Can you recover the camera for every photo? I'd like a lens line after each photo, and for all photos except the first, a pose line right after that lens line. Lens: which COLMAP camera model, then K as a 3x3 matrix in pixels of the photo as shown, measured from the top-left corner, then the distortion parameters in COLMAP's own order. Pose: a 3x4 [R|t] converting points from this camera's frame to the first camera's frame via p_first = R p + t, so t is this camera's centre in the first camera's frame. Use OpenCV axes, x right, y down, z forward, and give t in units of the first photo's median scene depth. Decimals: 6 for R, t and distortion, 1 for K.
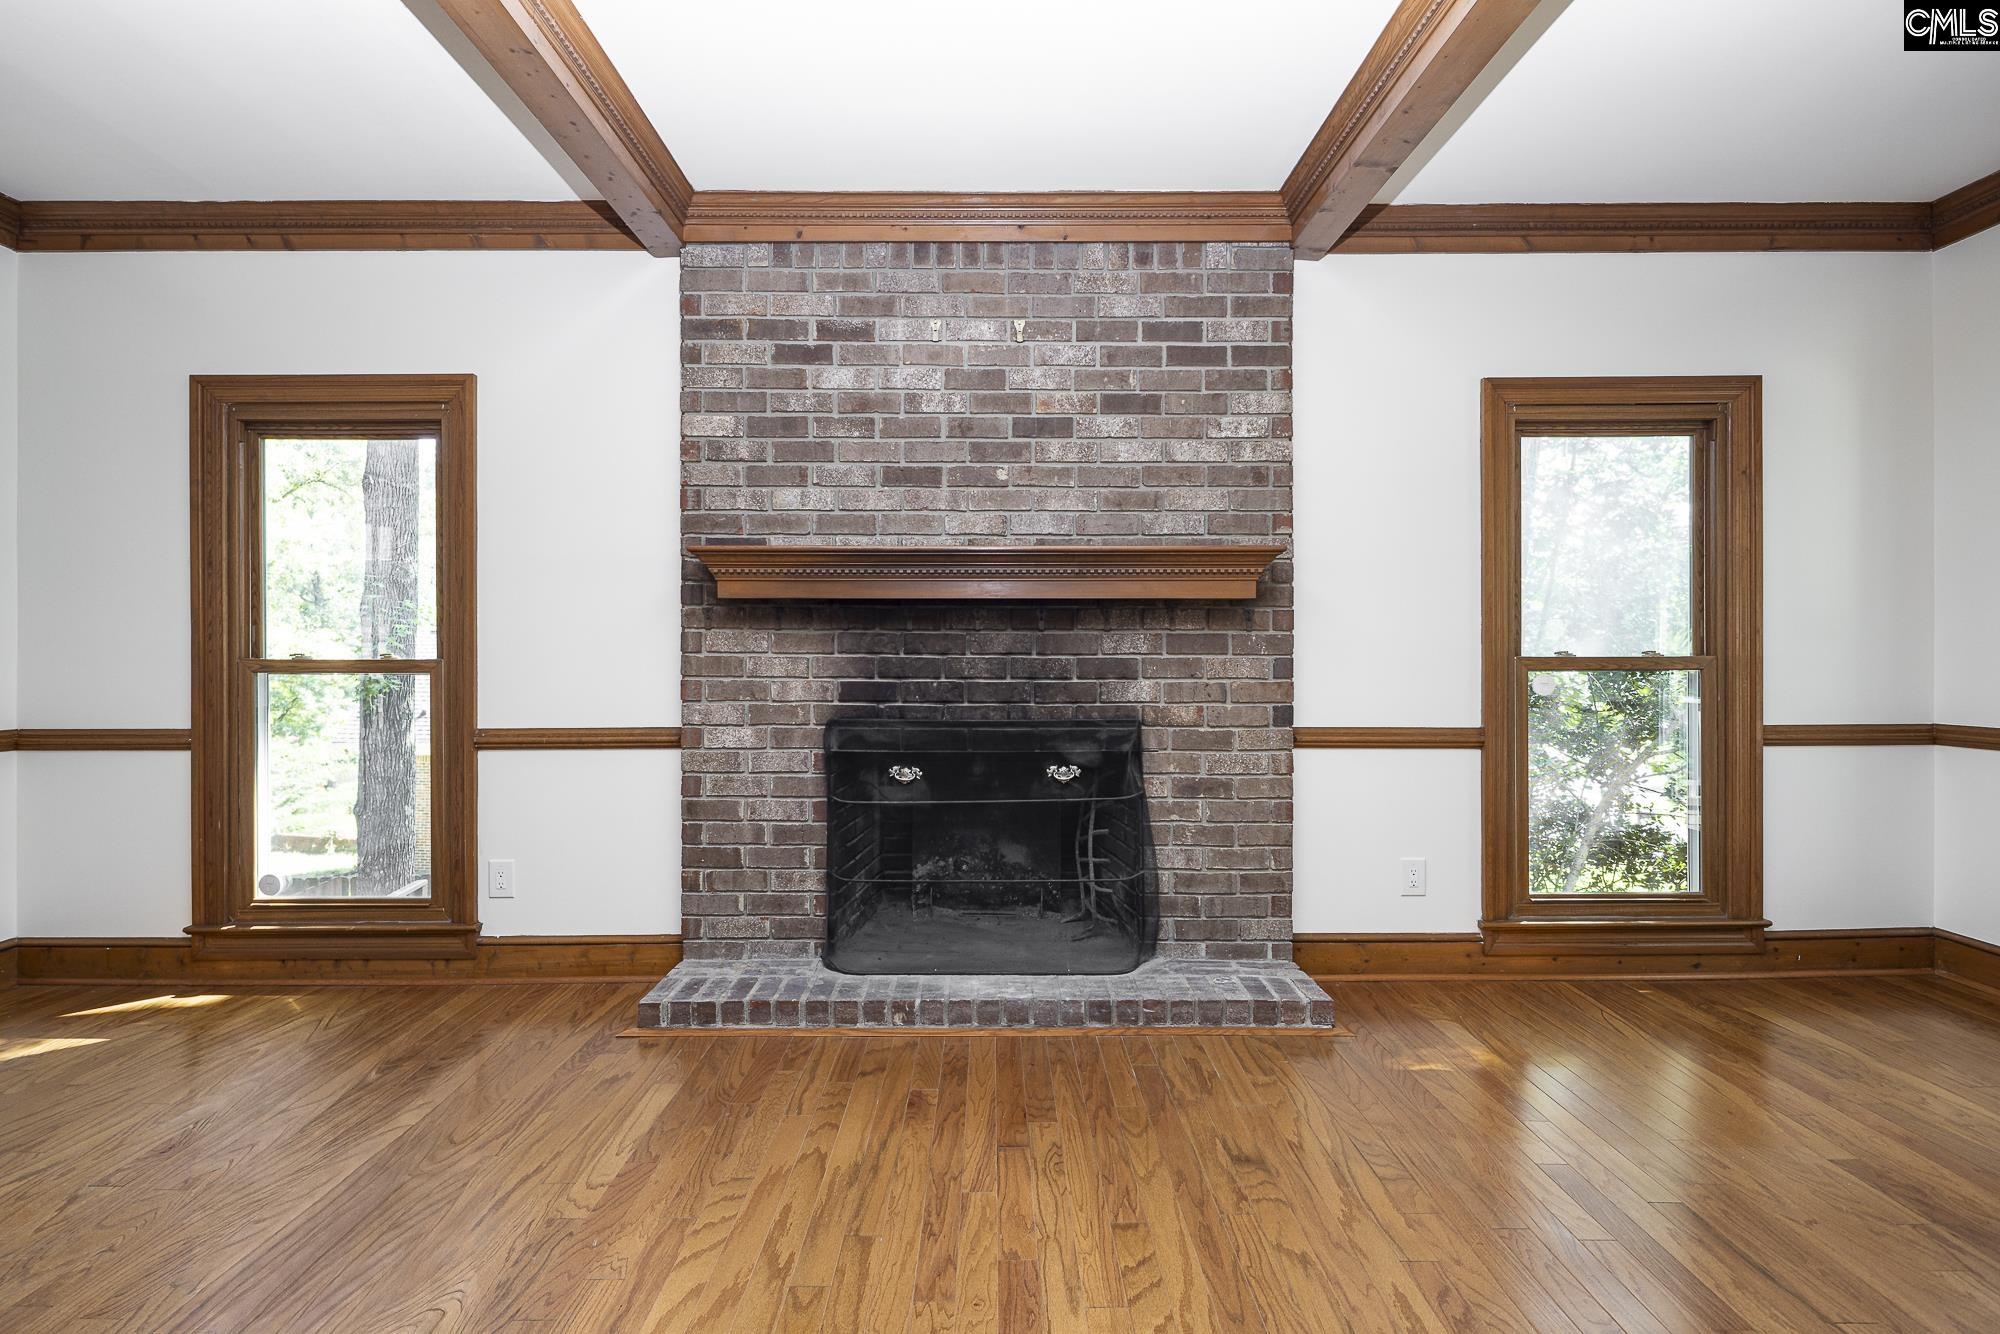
lens RADIAL K [[955.7, 0, 989.3], [0, 955.7, 667.9], [0, 0, 1]] dist [0.000500, -0.003214]
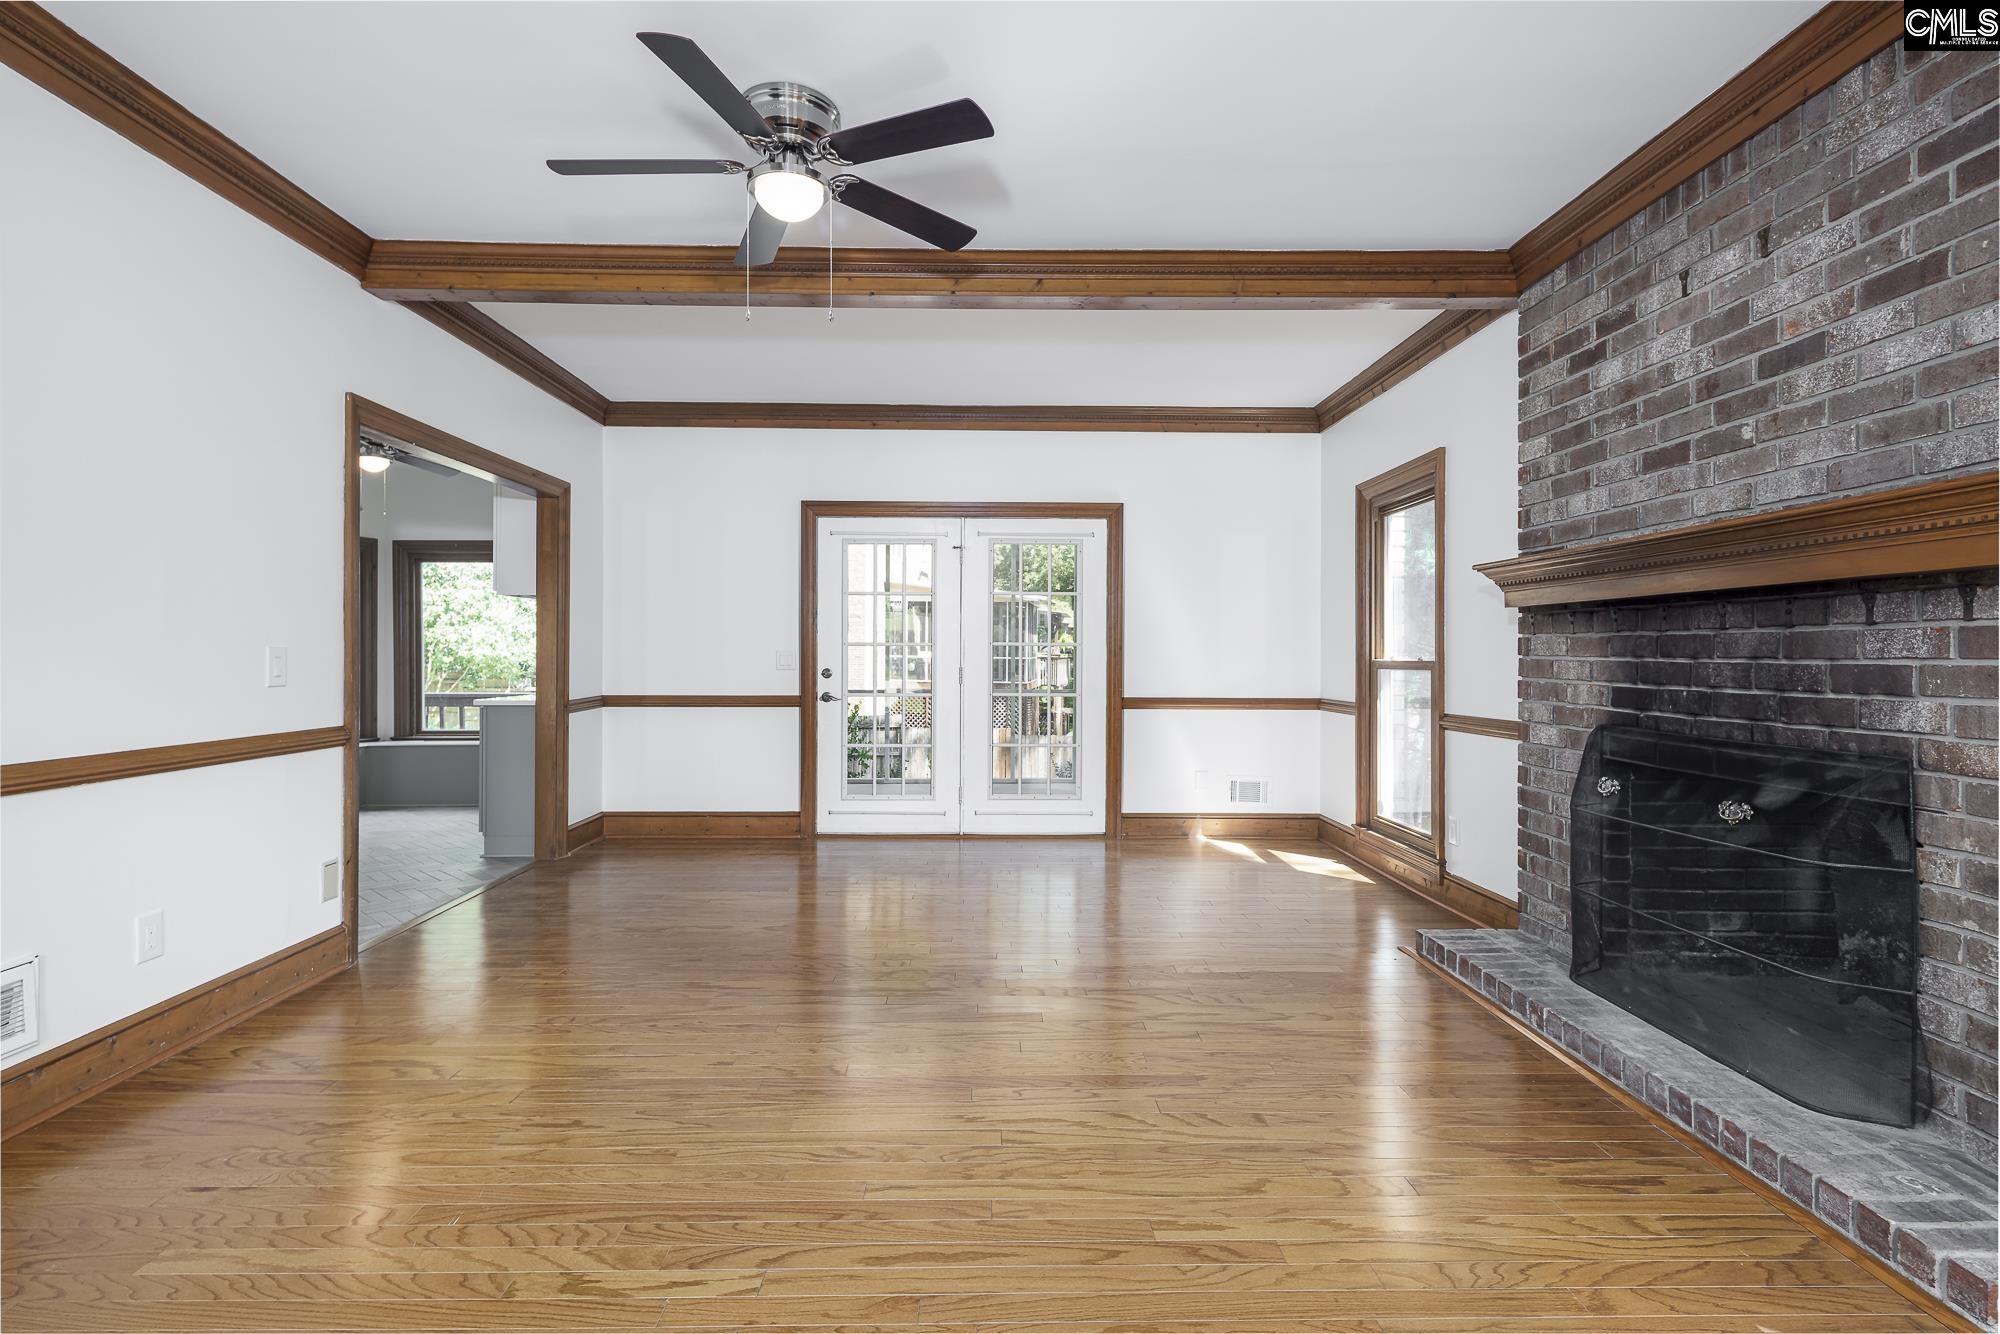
lens RADIAL K [[955.7, 0, 980.2], [0, 955.7, 657.7], [0, 0, 1]] dist [0.000500, -0.003214]
pose [[0.002185, 0.003100, -0.999993, 0.806451], [-0.004412, 0.999985, 0.003090, -0.014524], [0.999988, 0.004406, 0.002199, 0.361699]]
